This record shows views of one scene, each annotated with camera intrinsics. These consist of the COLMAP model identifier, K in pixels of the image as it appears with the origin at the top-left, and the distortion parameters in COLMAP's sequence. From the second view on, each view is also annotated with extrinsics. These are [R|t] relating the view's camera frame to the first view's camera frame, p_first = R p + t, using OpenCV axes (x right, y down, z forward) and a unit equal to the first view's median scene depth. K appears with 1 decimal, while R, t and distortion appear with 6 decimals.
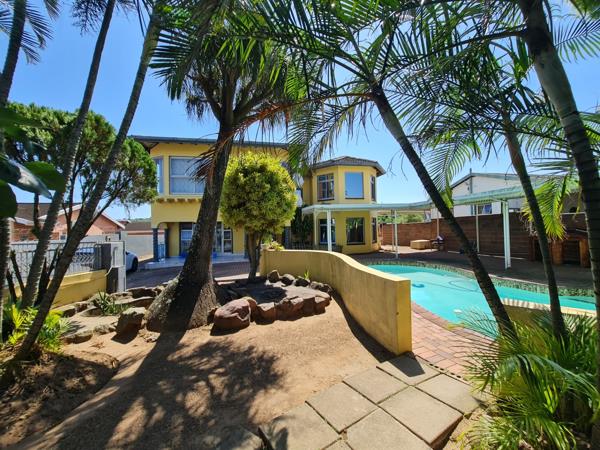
lens RADIAL K [[246.8, 0, 301.1], [0, 246.8, 226.1], [0, 0, 1]] dist [0.000120, -0.000514]
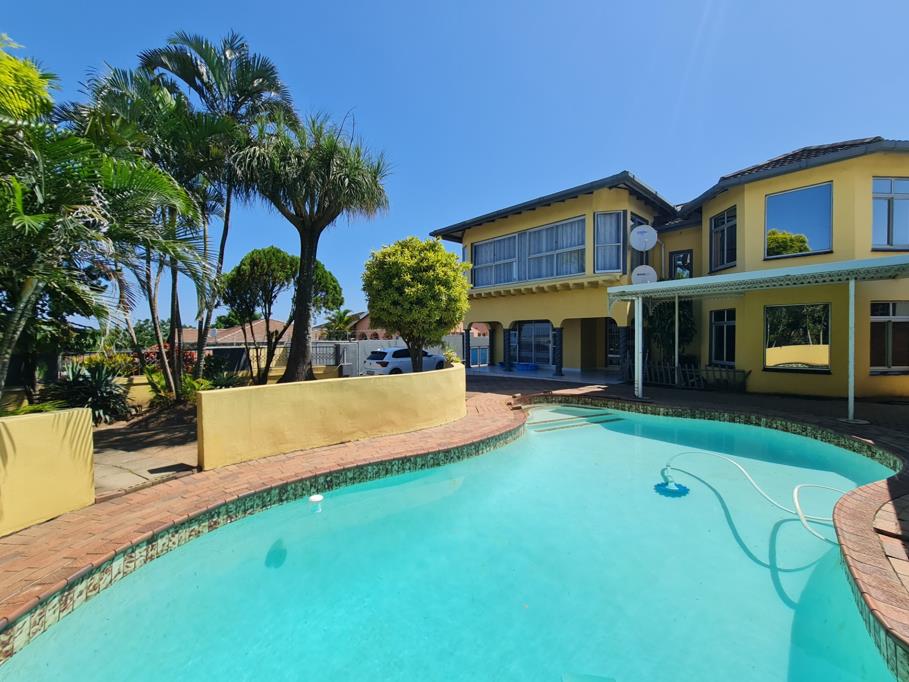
lens RADIAL K [[373.8, 0, 454.5], [0, 373.8, 343.1], [0, 0, 1]] dist [0.000120, -0.000514]
pose [[0.535510, 0.036784, -0.843727, 0.423387], [0.012297, 0.998605, 0.051342, -0.008874], [0.844439, -0.037870, 0.534311, 0.204448]]
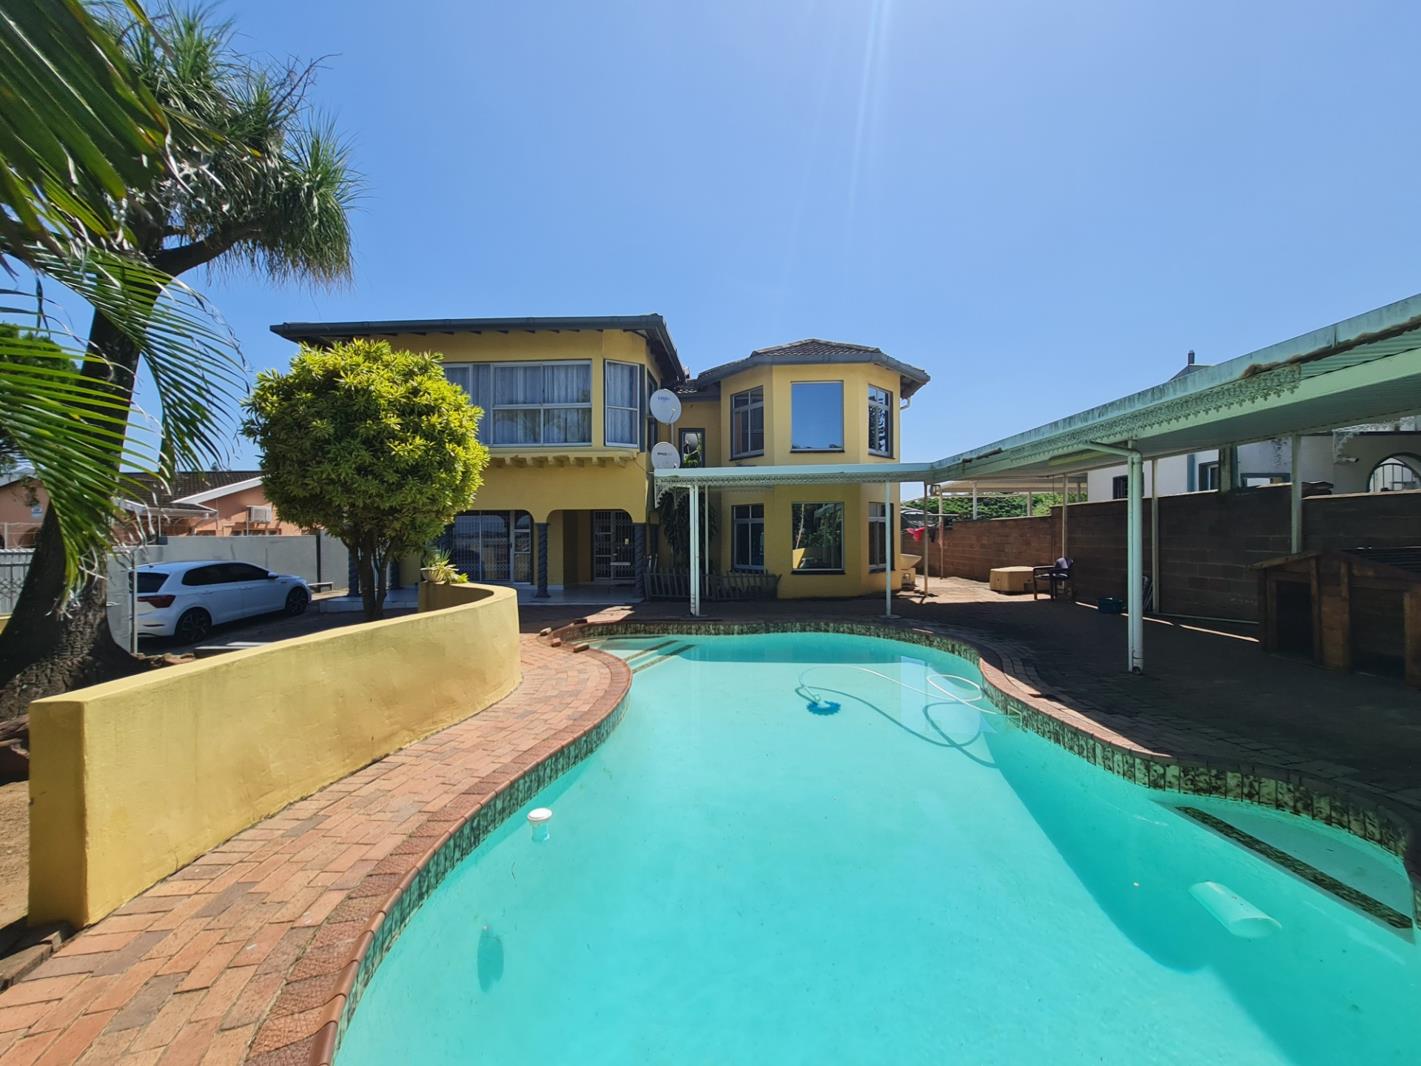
lens RADIAL K [[584.4, 0, 709.7], [0, 584.4, 533.8], [0, 0, 1]] dist [0.000120, -0.000514]
pose [[0.966953, 0.018069, -0.254315, 0.280177], [-0.011272, 0.999540, 0.028158, -0.008566], [0.254706, -0.024361, 0.966712, 0.087602]]
